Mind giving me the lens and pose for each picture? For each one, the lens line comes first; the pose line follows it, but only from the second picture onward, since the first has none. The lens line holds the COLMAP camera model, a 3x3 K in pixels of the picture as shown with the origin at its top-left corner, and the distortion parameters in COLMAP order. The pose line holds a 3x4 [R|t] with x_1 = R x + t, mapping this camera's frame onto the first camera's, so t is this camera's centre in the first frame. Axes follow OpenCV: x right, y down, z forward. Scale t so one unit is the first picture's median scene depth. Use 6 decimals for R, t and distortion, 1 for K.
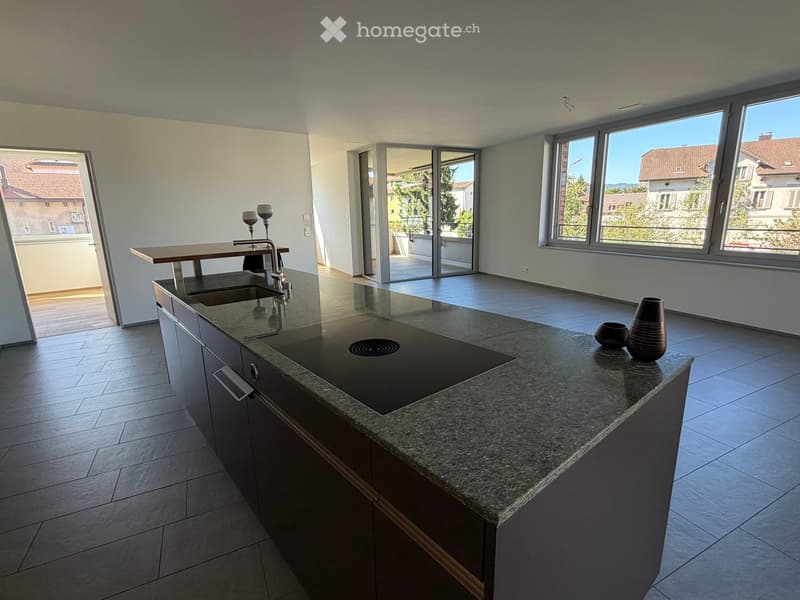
lens RADIAL K [[409.1, 0, 400.0], [0, 409.1, 300.0], [0, 0, 1]] dist [0.011999, 0.000947]
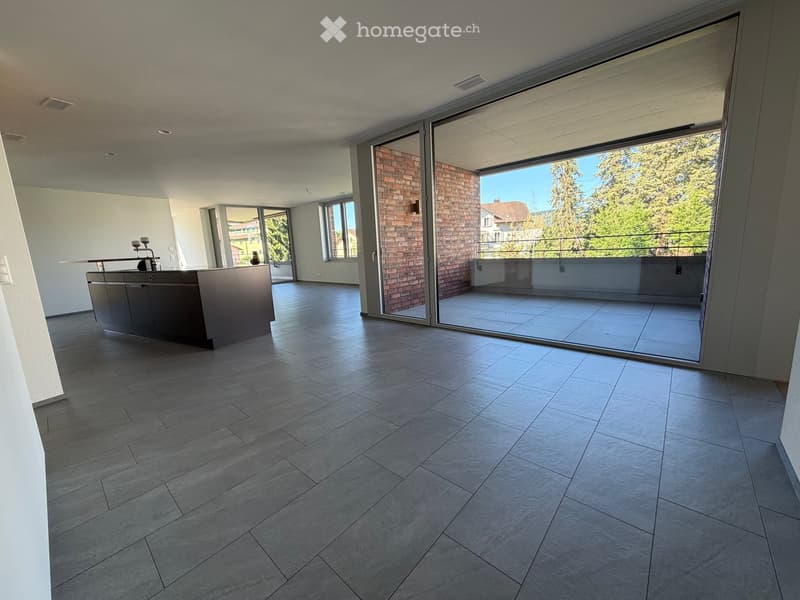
lens RADIAL K [[330.2, 0, 400.0], [0, 330.2, 300.0], [0, 0, 1]] dist [0.013065, 0.000100]
pose [[0.931699, -0.084082, 0.353366, 0.120931], [0.107224, 0.993152, -0.046396, 0.141904], [-0.347045, 0.081117, 0.934334, -0.474750]]
